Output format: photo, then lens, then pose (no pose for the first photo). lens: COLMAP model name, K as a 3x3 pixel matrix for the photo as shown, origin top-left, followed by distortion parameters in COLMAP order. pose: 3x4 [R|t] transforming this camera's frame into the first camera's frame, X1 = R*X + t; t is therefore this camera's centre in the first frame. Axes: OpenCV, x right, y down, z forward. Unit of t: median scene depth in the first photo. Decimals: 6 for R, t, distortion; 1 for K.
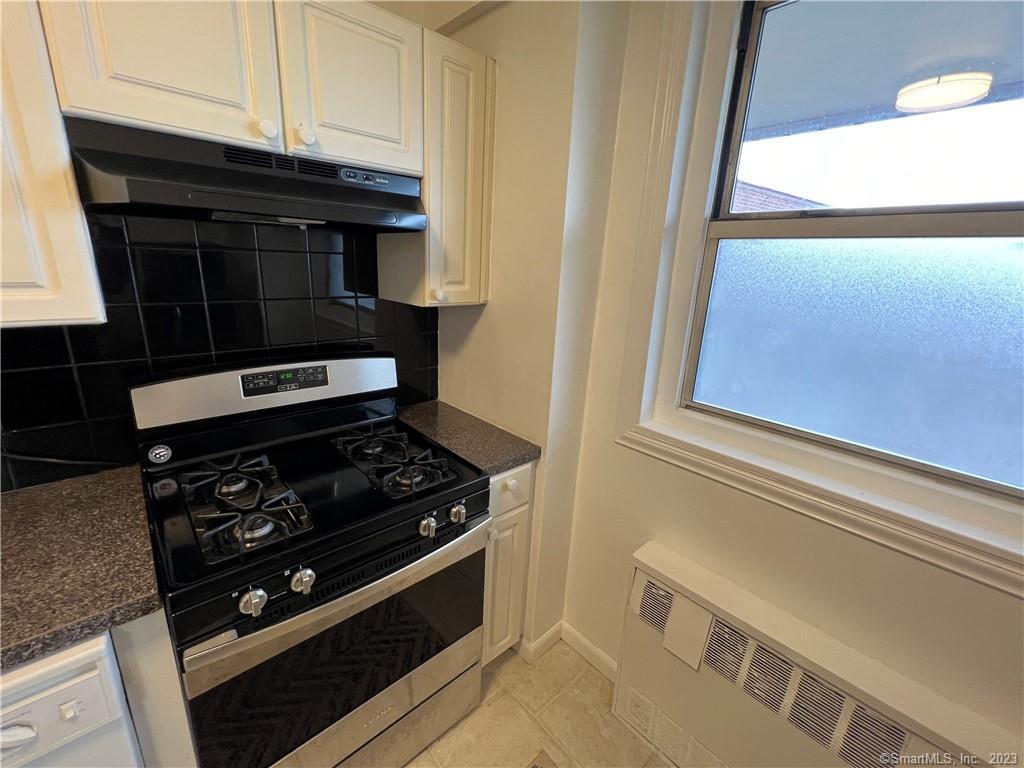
lens RADIAL K [[428.3, 0, 507.8], [0, 428.3, 381.7], [0, 0, 1]] dist [-0.003030, 0.000850]
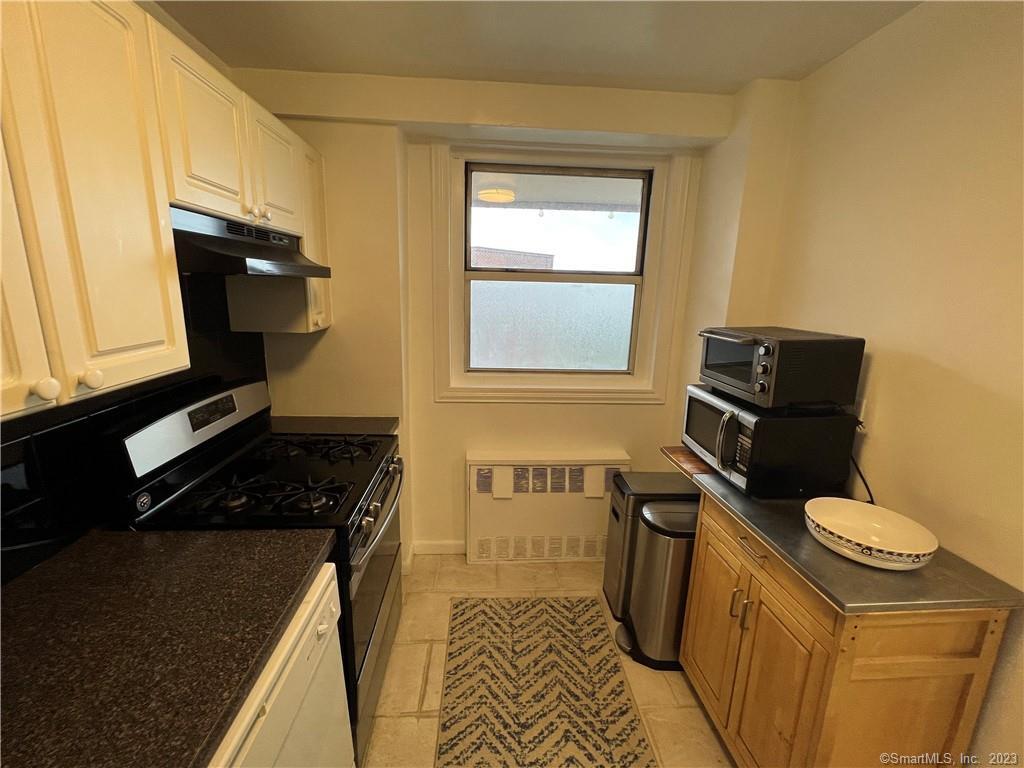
lens RADIAL K [[428.3, 0, 513.0], [0, 428.3, 375.3], [0, 0, 1]] dist [-0.003030, 0.000850]
pose [[0.617214, -0.185720, 0.764562, -0.919027], [0.211573, 0.975126, 0.066070, -0.003906], [-0.757815, 0.120981, 0.641155, -0.320669]]
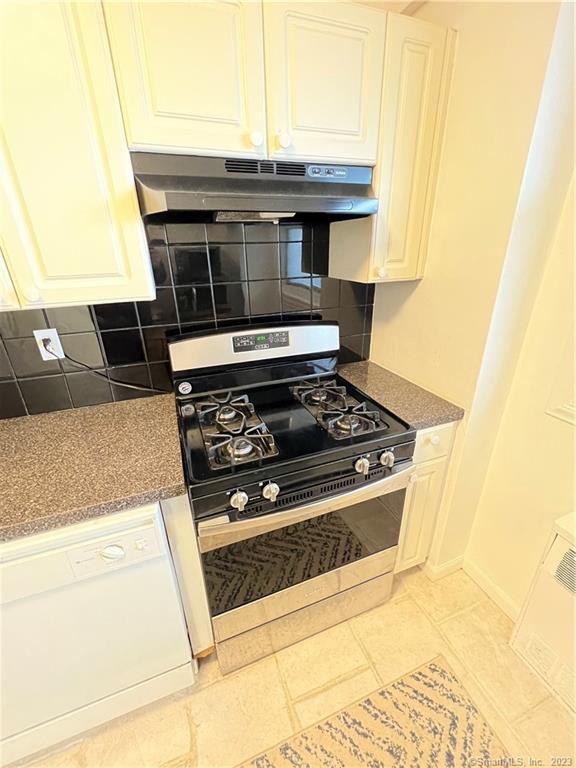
lens RADIAL K [[321.2, 0, 288.2], [0, 321.2, 379.2], [0, 0, 1]] dist [-0.003030, 0.000850]
pose [[0.930654, 0.079037, -0.357263, -0.066625], [-0.037804, 0.991936, 0.120966, -0.011534], [0.363943, -0.099072, 0.926137, 0.078946]]
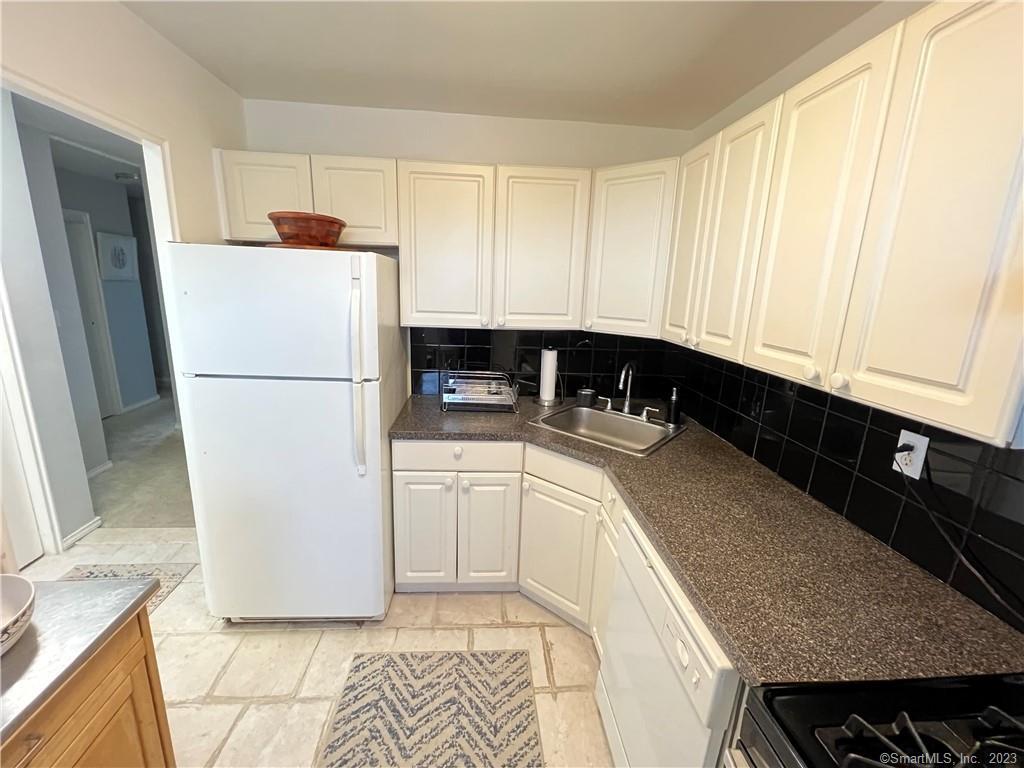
lens RADIAL K [[428.3, 0, 506.5], [0, 428.3, 381.0], [0, 0, 1]] dist [-0.003030, 0.000850]
pose [[-0.606731, 0.117656, -0.786151, 0.134006], [-0.275784, 0.896401, 0.346999, -0.186654], [0.745534, 0.427343, -0.511427, 0.469085]]
